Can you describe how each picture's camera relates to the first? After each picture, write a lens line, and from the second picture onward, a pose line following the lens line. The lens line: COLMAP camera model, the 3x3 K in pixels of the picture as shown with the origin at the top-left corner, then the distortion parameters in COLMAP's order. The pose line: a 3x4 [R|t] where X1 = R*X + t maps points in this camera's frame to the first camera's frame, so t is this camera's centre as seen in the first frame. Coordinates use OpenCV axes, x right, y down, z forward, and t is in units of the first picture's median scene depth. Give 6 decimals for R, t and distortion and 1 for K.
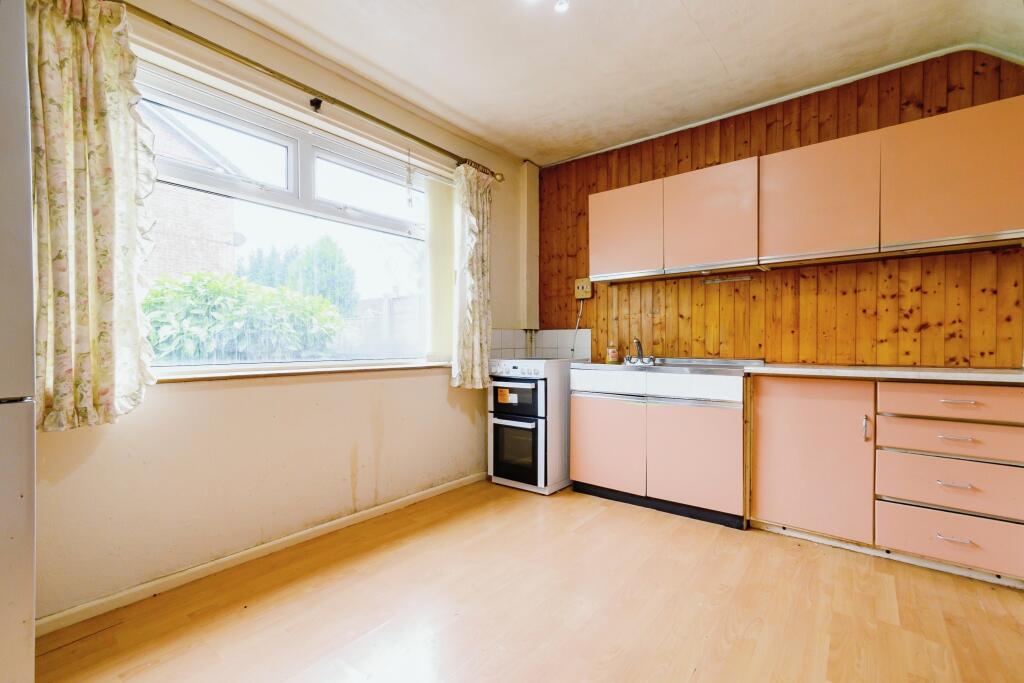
lens RADIAL K [[449.3, 0, 512.0], [0, 449.3, 341.5], [0, 0, 1]] dist [0.000535, 0.000204]
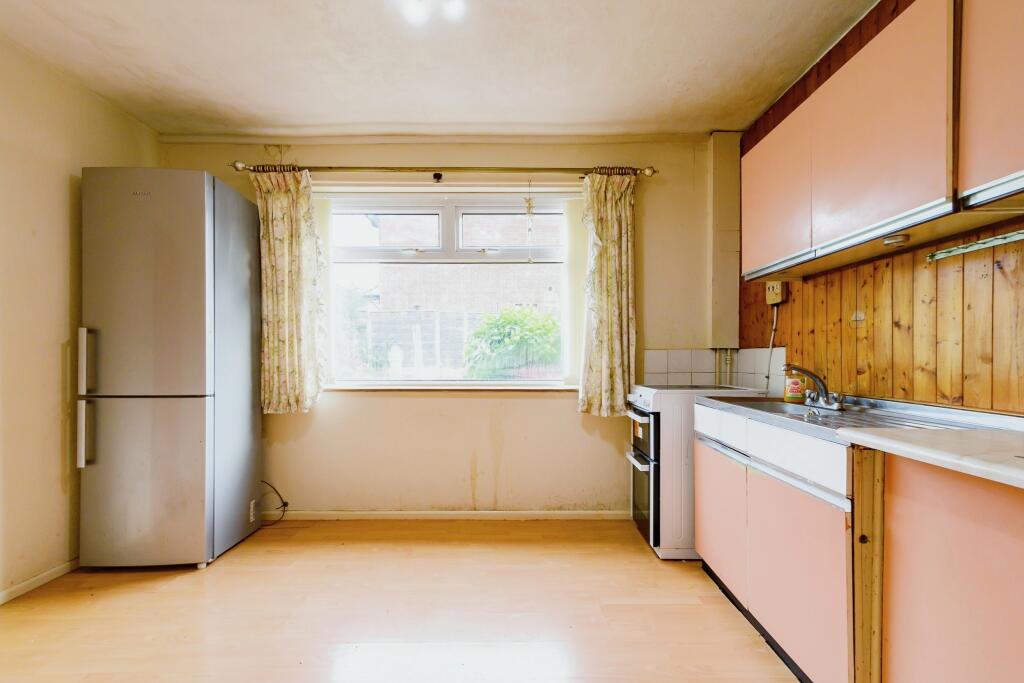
lens RADIAL K [[440.2, 0, 514.1], [0, 440.2, 361.0], [0, 0, 1]] dist [0.000712, 0.000058]
pose [[0.623836, 0.007735, -0.781517, 0.514006], [0.003824, 0.999909, 0.012949, -0.020559], [0.781546, -0.011067, 0.623749, 0.305754]]
